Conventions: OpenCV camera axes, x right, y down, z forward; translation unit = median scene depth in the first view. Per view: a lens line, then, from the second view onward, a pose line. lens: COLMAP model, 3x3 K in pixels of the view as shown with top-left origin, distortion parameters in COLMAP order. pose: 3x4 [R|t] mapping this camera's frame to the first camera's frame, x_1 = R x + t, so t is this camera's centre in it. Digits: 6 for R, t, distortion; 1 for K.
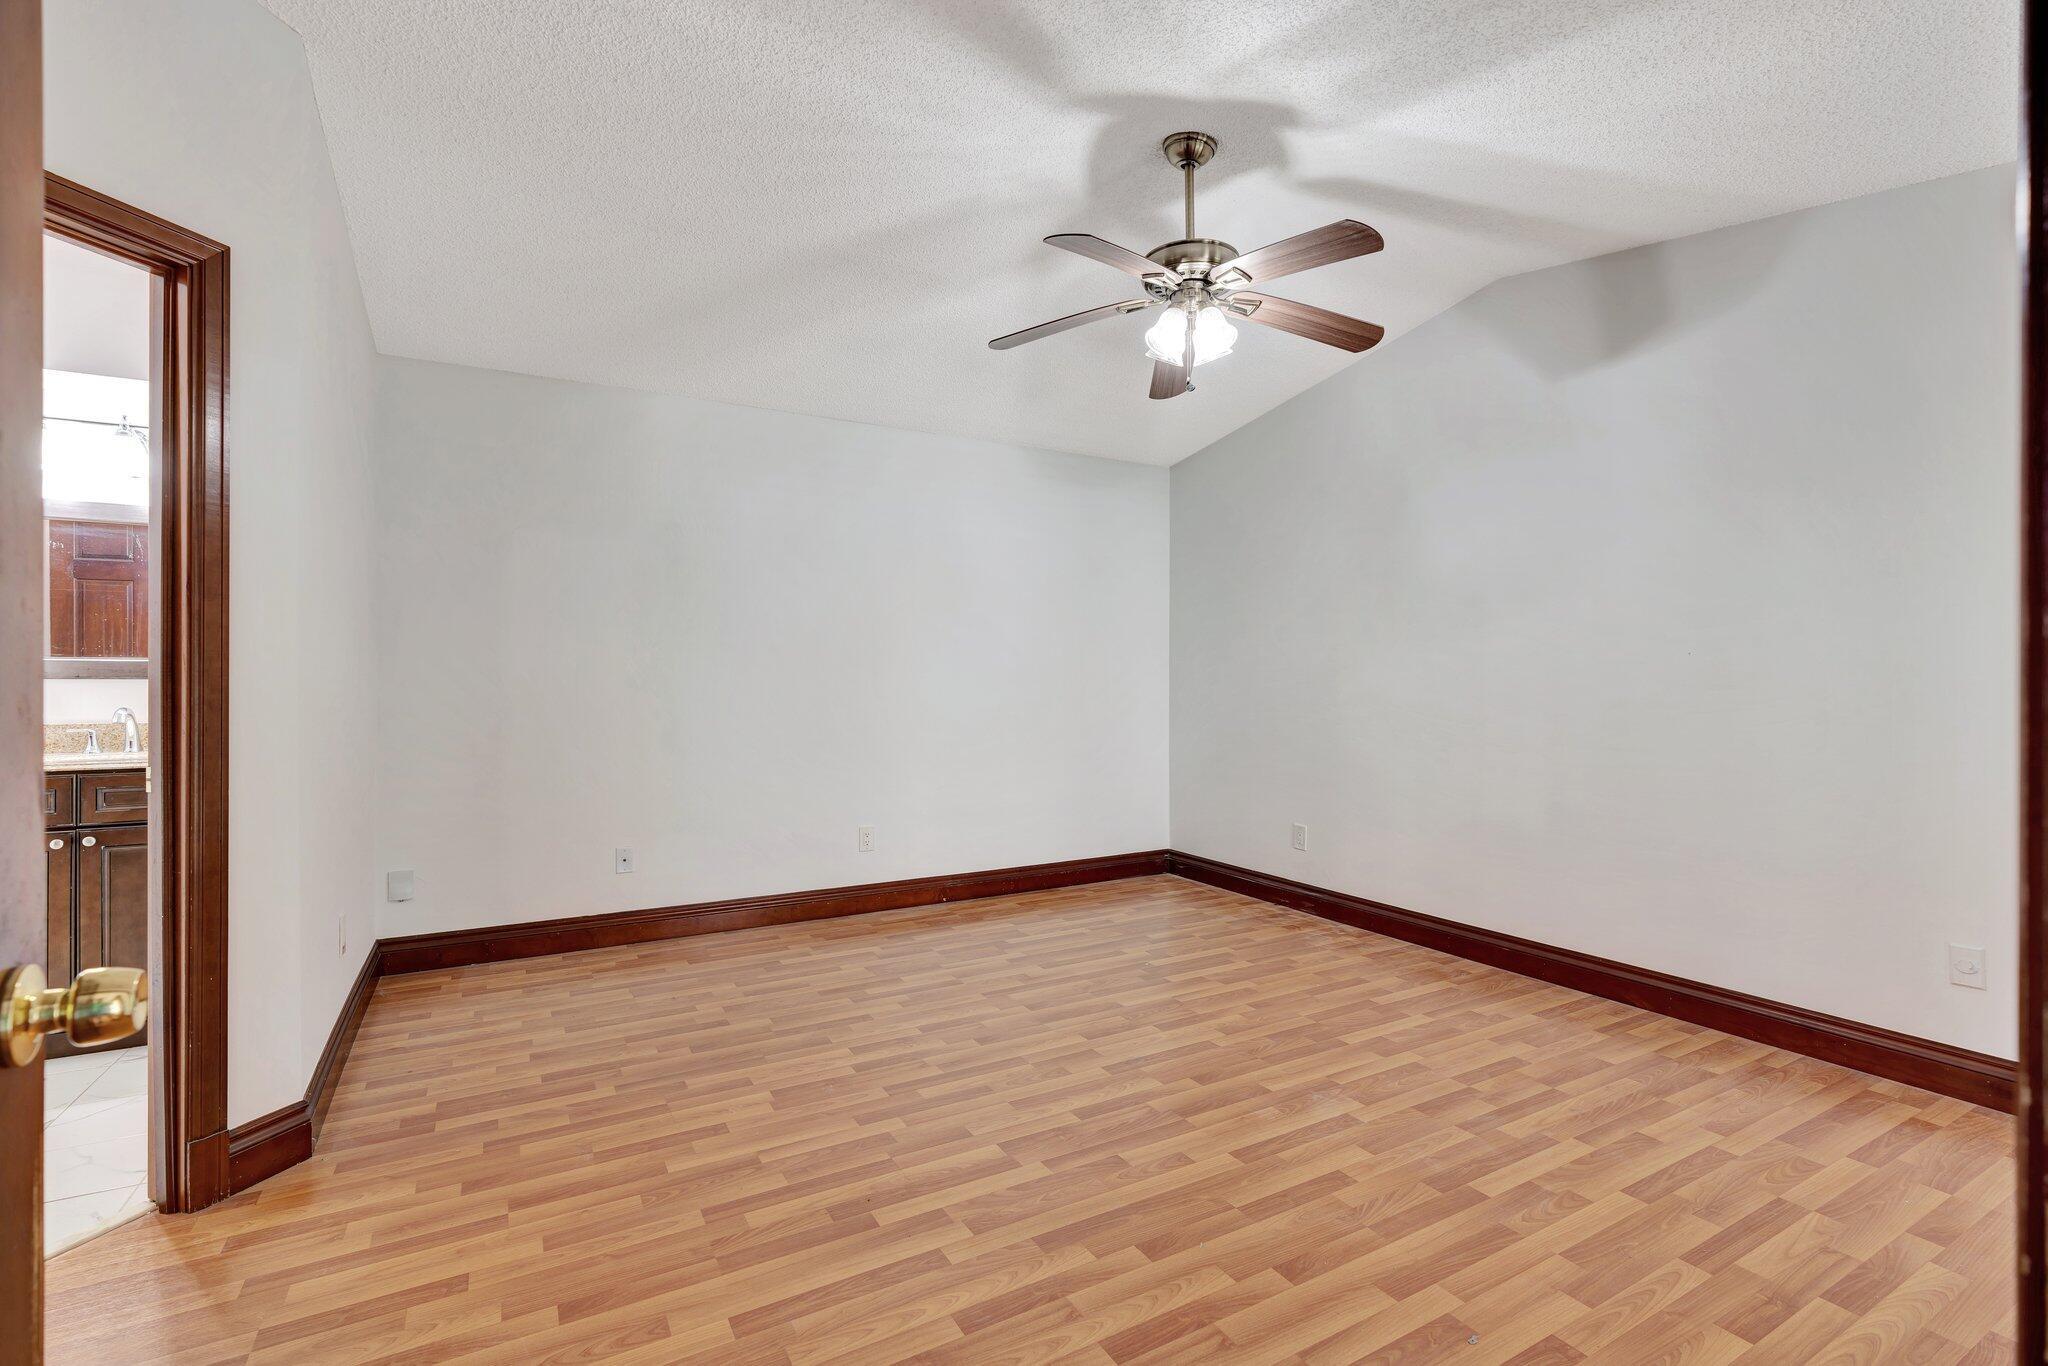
lens RADIAL K [[925.2, 0, 1023.3], [0, 925.2, 678.1], [0, 0, 1]] dist [-0.013327, 0.005998]
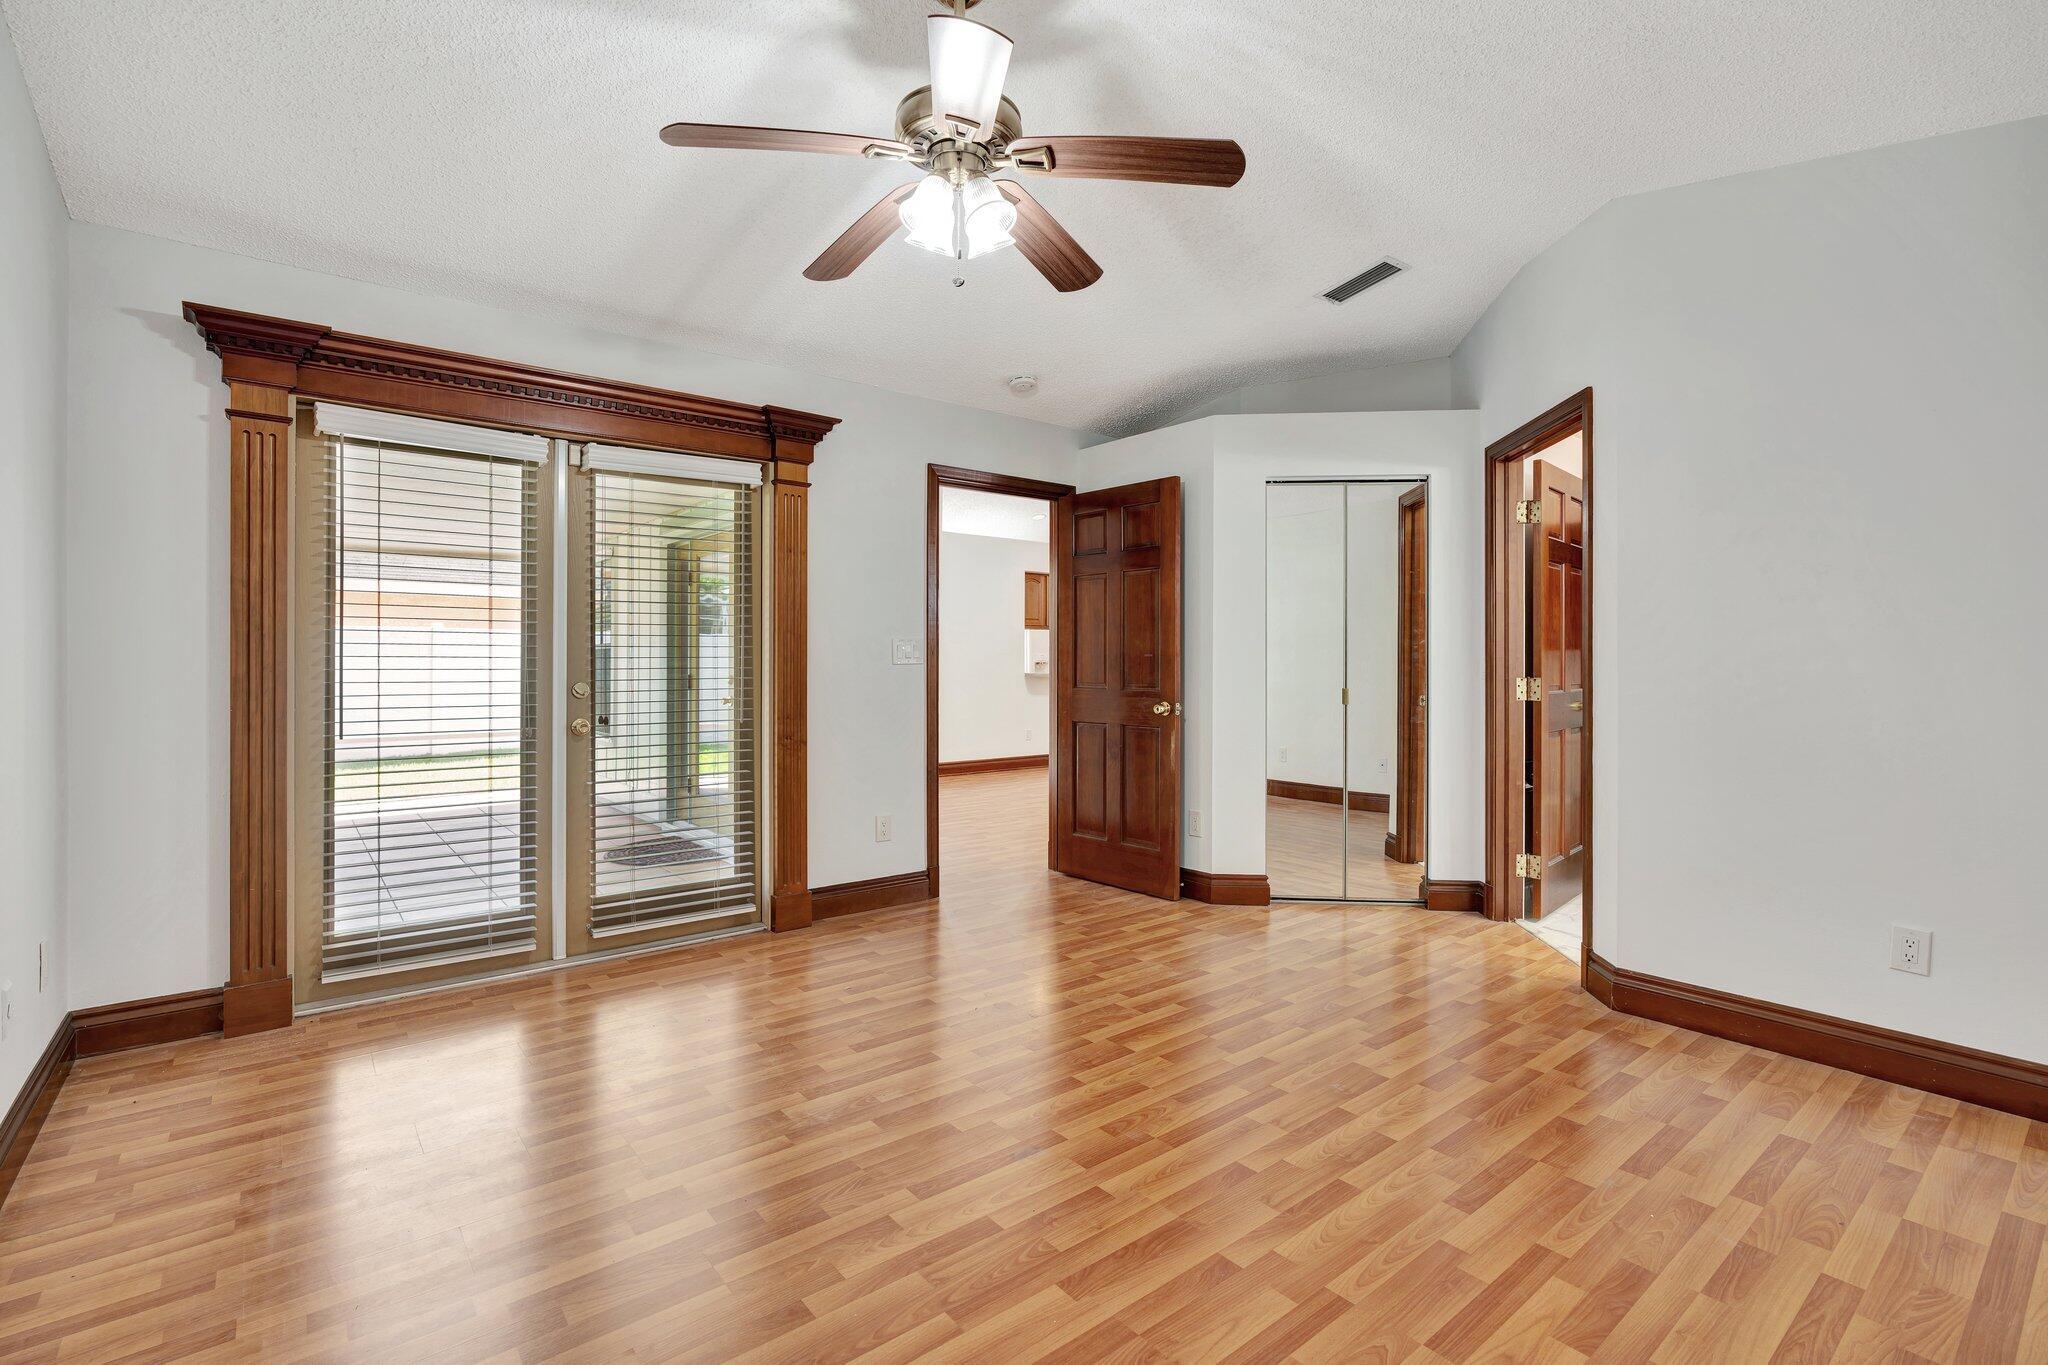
lens RADIAL K [[925.2, 0, 1026.1], [0, 925.2, 667.6], [0, 0, 1]] dist [-0.013327, 0.005998]
pose [[-0.987877, -0.002681, -0.155212, 0.219202], [-0.003092, 0.999992, 0.002404, 0.006149], [0.155205, 0.002855, -0.987878, 1.594264]]
